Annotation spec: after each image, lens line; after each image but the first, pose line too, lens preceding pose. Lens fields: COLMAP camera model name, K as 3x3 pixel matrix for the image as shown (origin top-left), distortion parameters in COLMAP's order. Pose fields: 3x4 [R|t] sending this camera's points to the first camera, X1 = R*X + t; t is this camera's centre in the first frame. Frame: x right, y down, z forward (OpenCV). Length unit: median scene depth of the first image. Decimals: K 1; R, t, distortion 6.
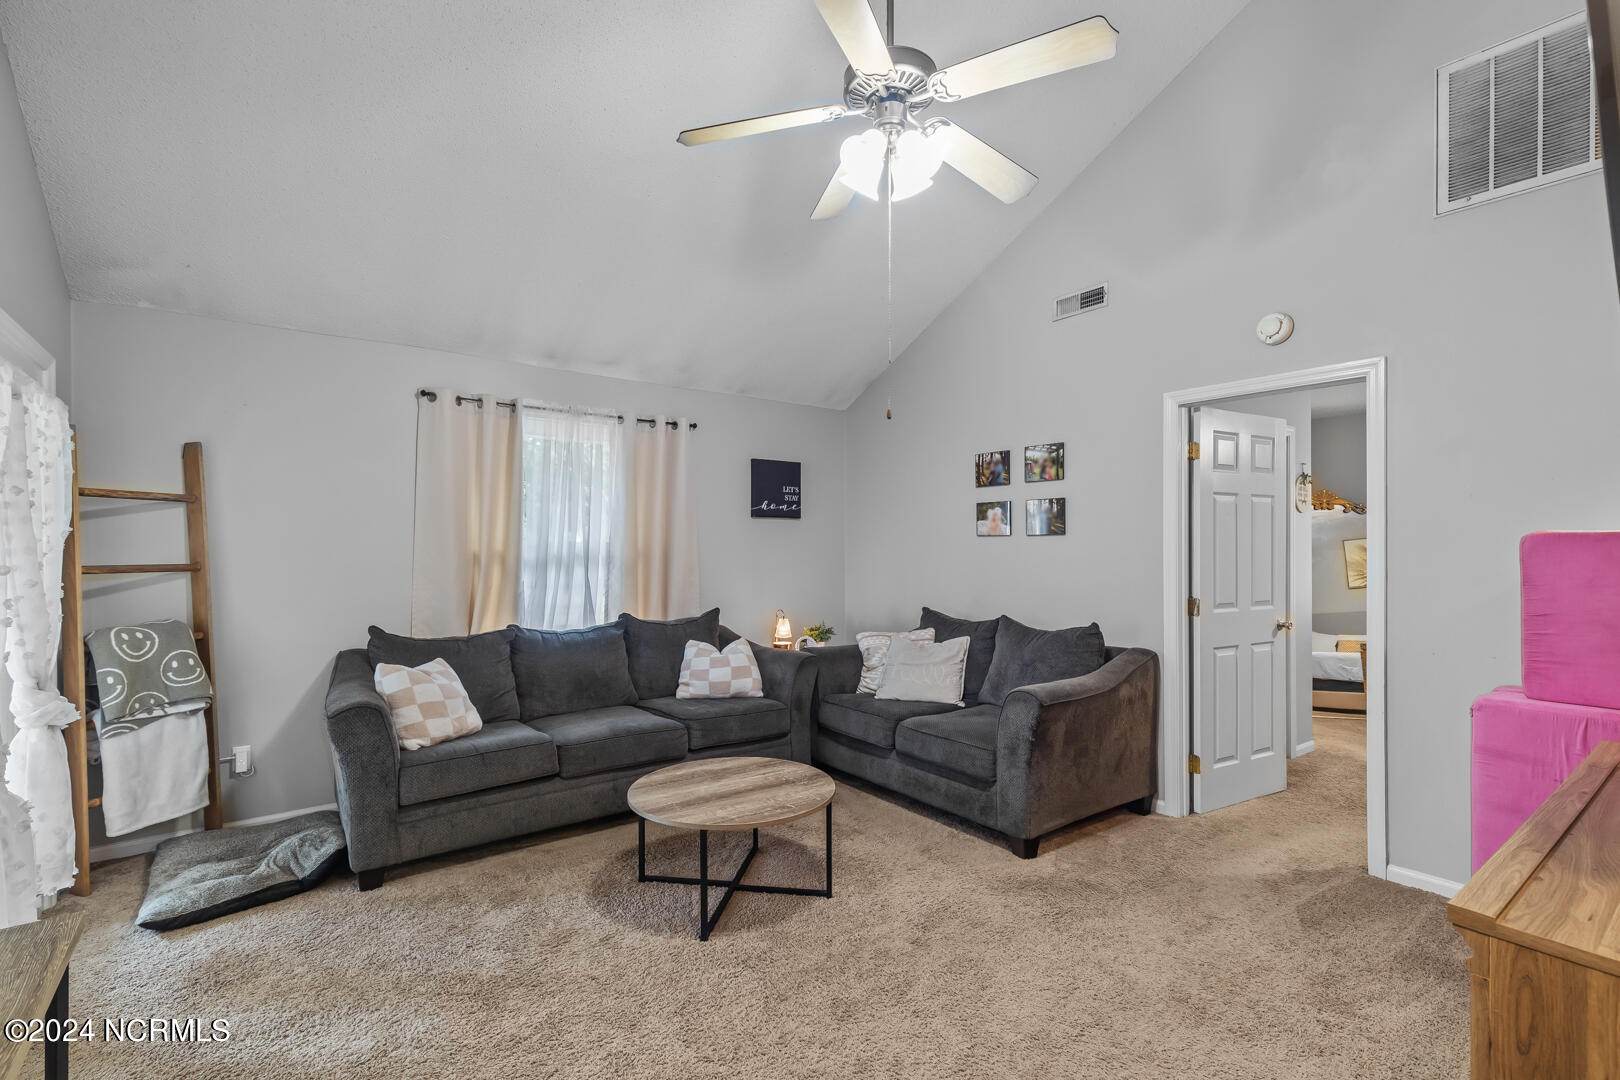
lens RADIAL K [[745.1, 0, 845.7], [0, 745.1, 549.0], [0, 0, 1]] dist [-0.001566, 0.000034]
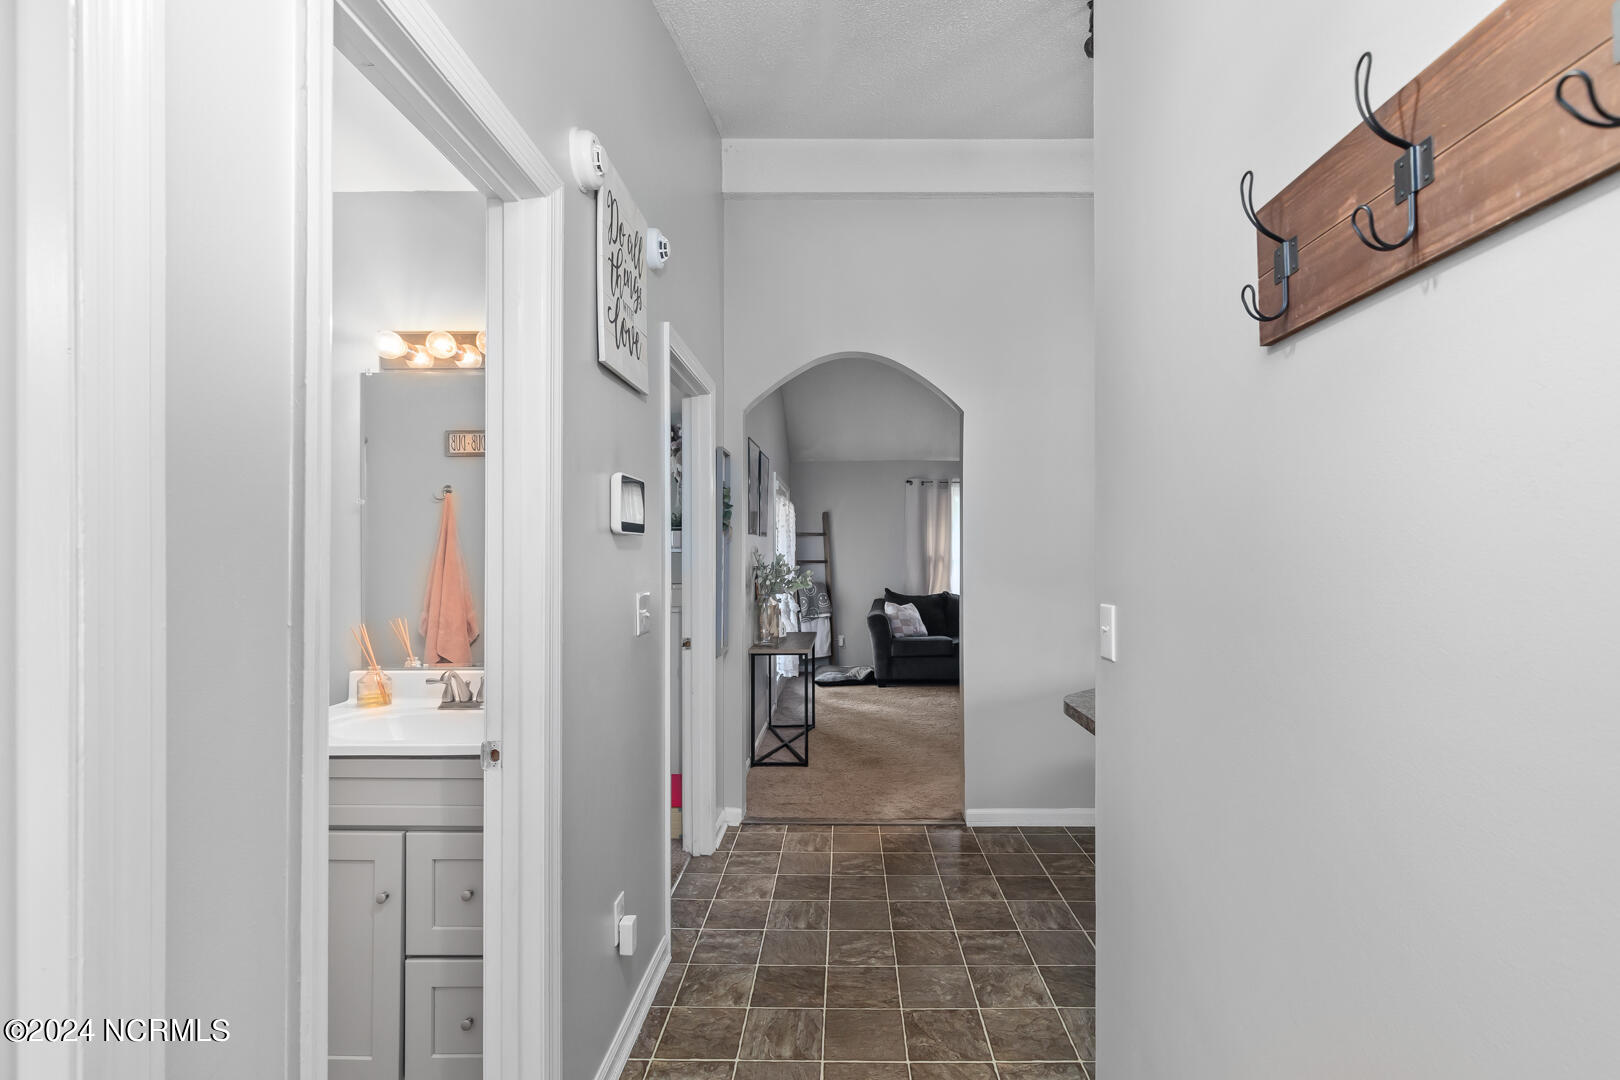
lens RADIAL K [[745.1, 0, 845.7], [0, 745.1, 549.0], [0, 0, 1]] dist [-0.001566, 0.000034]
pose [[0.787964, -0.006975, -0.615681, 0.740956], [-0.003771, 0.999862, -0.016154, 0.024577], [0.615709, 0.015051, 0.787830, -0.963324]]
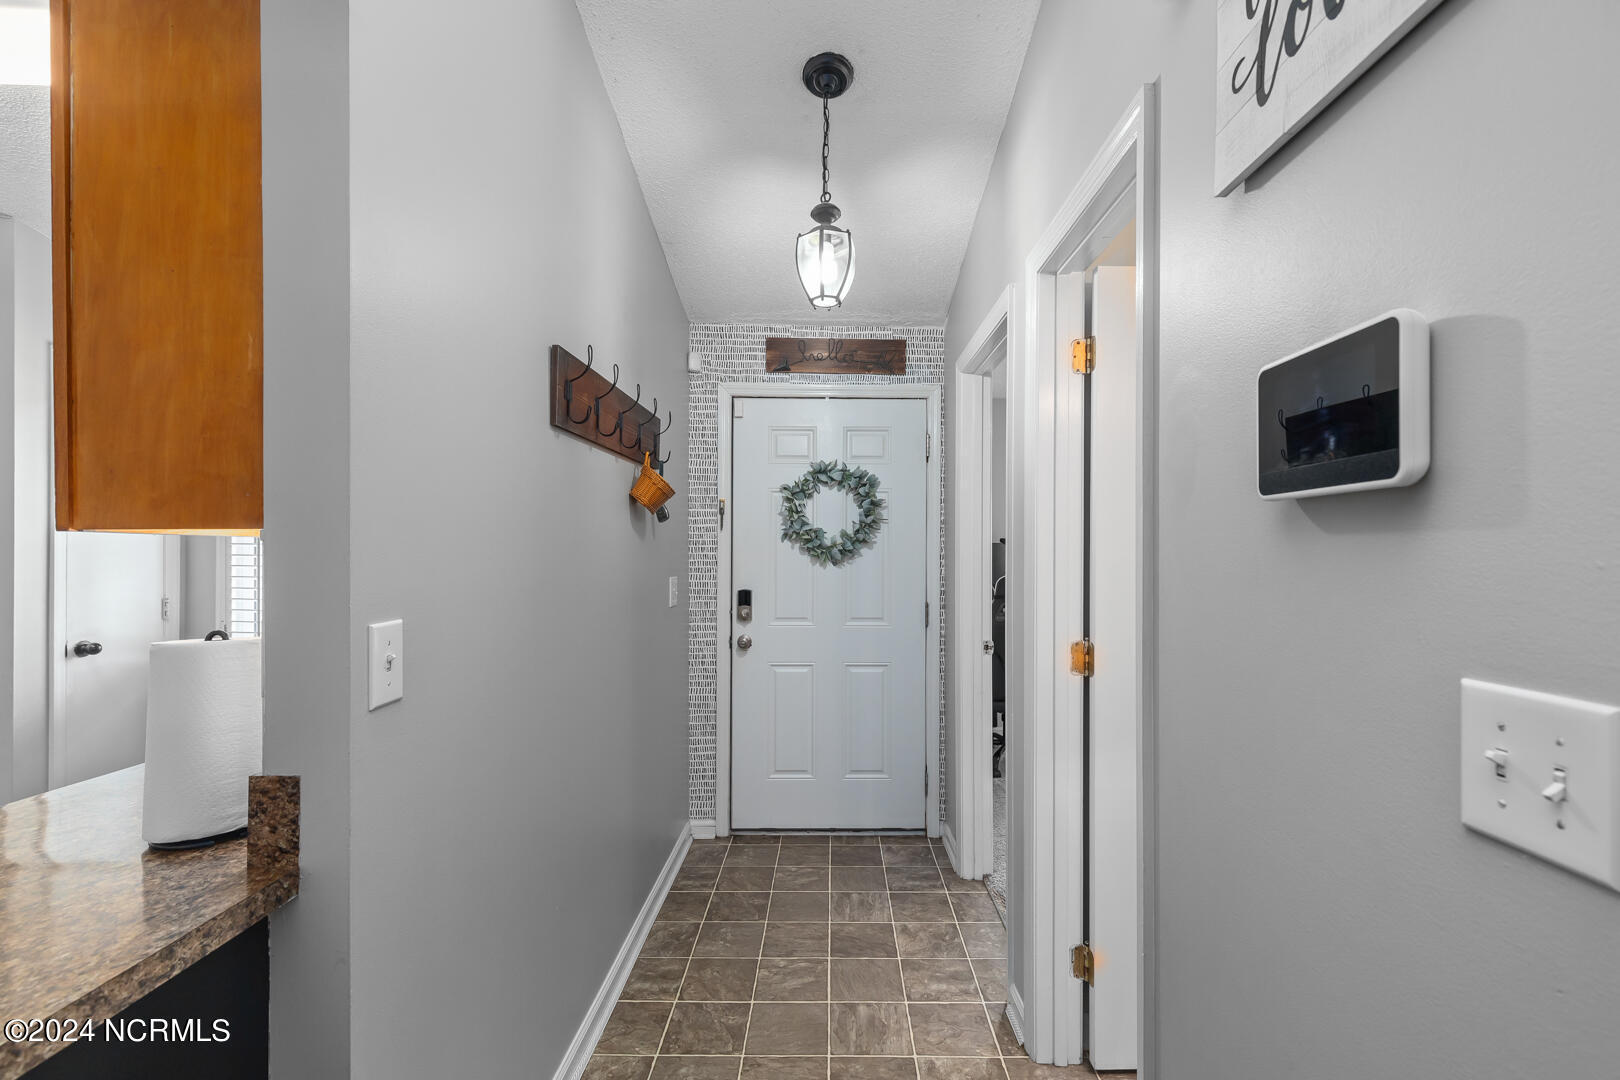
lens RADIAL K [[745.1, 0, 845.7], [0, 745.1, 549.0], [0, 0, 1]] dist [-0.001566, 0.000034]
pose [[-0.798773, -0.027344, 0.601010, -1.900652], [-0.044370, 0.998924, -0.013521, 0.028894], [-0.599994, -0.037467, -0.799127, 2.409925]]
